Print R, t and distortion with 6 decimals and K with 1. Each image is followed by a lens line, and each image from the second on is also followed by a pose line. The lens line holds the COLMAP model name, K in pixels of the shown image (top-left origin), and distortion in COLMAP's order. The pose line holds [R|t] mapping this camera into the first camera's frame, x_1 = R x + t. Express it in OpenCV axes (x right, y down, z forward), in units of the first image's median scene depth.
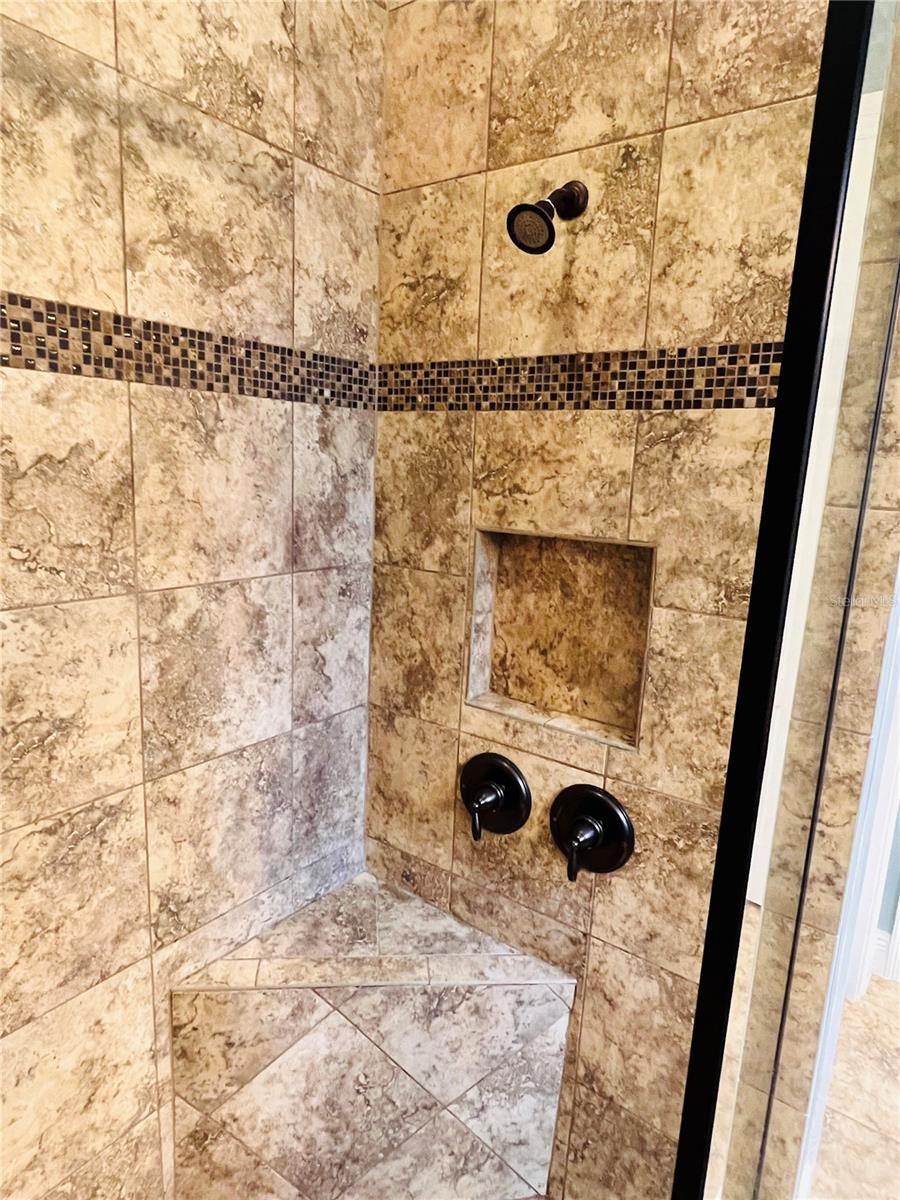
lens RADIAL K [[706.7, 0, 446.0], [0, 706.7, 595.9], [0, 0, 1]] dist [-0.000766, 0.002394]
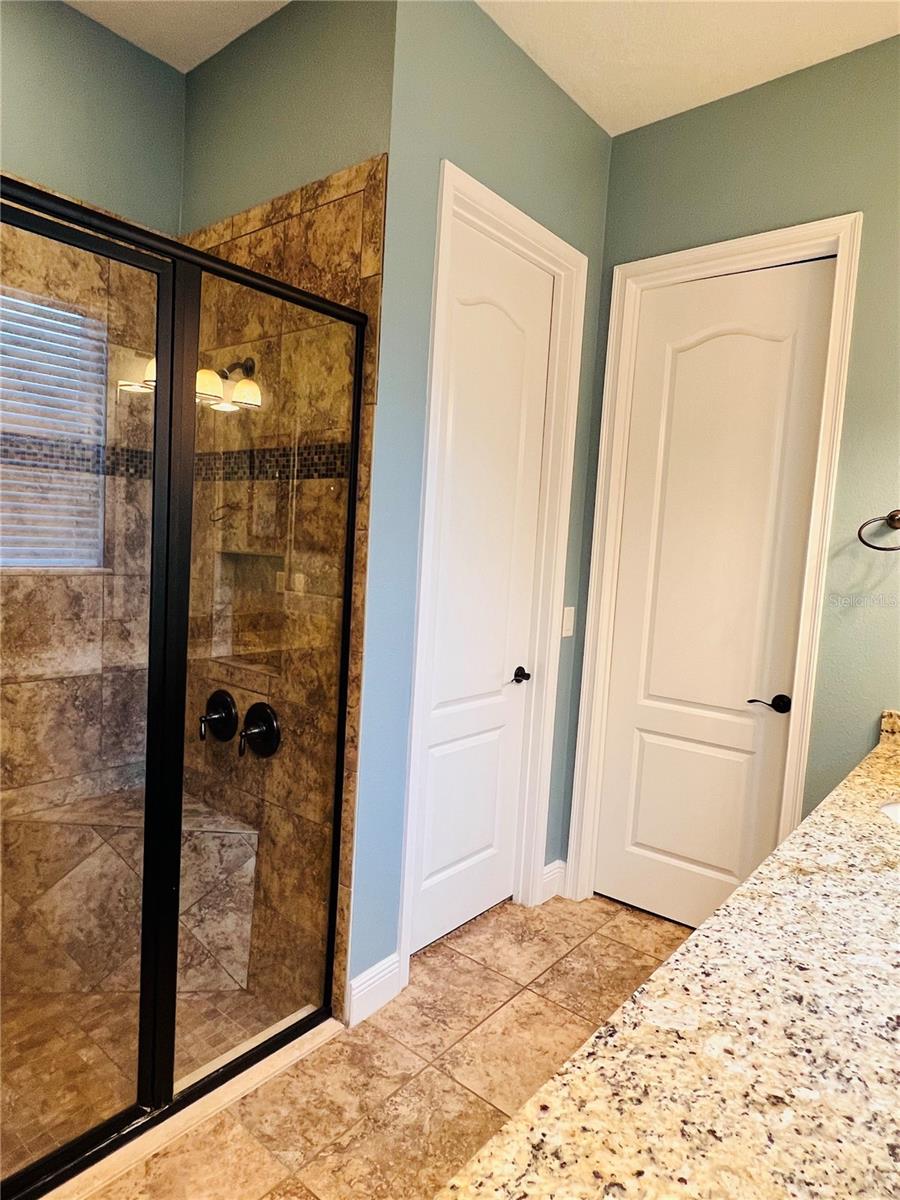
lens RADIAL K [[717.2, 0, 450.0], [0, 717.2, 600.0], [0, 0, 1]] dist [0.004098, -0.000862]
pose [[0.998390, 0.015150, -0.054664, 0.709536], [-0.021132, 0.993642, -0.110587, 0.200448], [0.052641, 0.111565, 0.992362, -0.649353]]
